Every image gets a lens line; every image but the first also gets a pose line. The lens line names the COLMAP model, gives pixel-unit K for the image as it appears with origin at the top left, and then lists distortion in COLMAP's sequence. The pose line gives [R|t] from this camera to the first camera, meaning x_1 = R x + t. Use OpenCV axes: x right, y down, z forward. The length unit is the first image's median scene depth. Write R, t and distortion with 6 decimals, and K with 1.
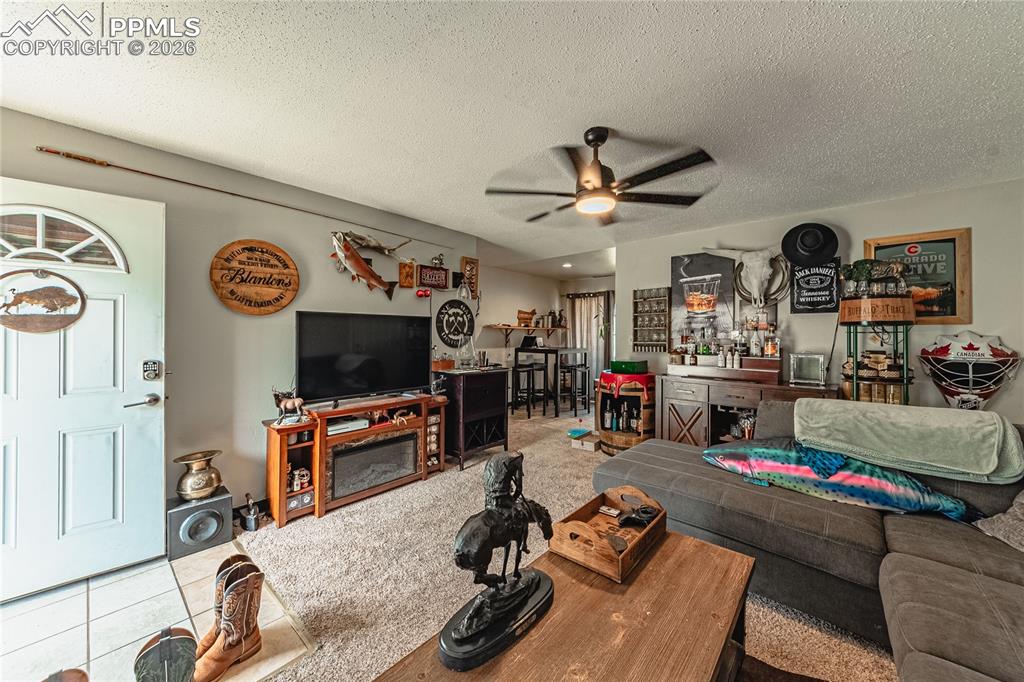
lens RADIAL K [[364.8, 0, 521.2], [0, 364.8, 334.7], [0, 0, 1]] dist [-0.004440, 0.000781]
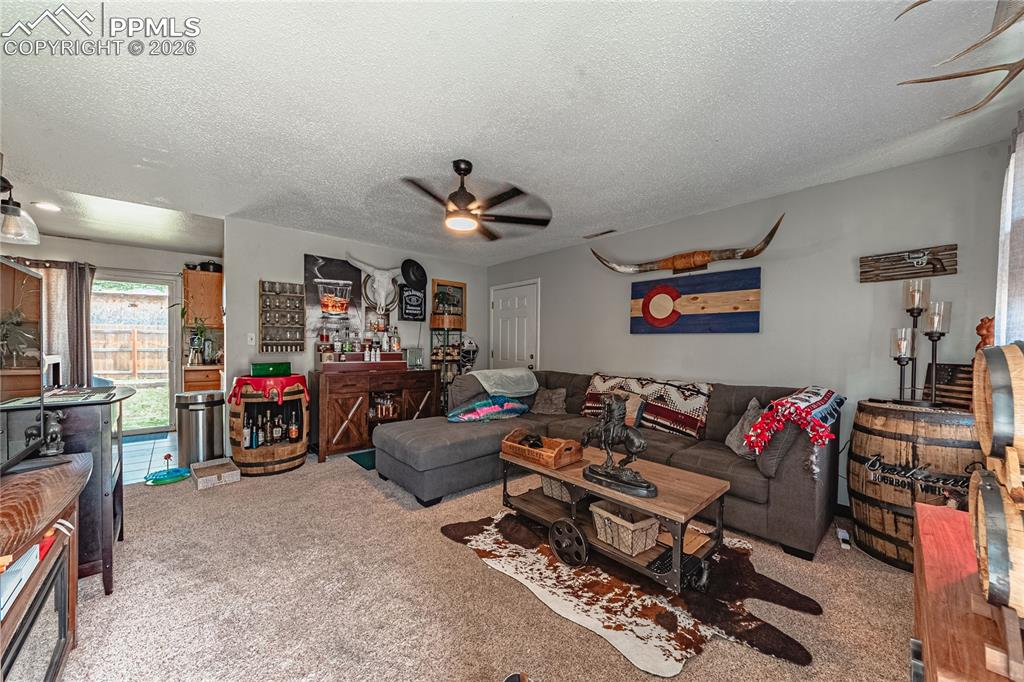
lens RADIAL K [[364.8, 0, 508.2], [0, 364.8, 347.0], [0, 0, 1]] dist [-0.004440, 0.000781]
pose [[0.131725, -0.011180, 0.991223, -0.587893], [-0.008124, 0.999891, 0.012358, 0.023693], [-0.991253, -0.009680, 0.131620, 0.393771]]
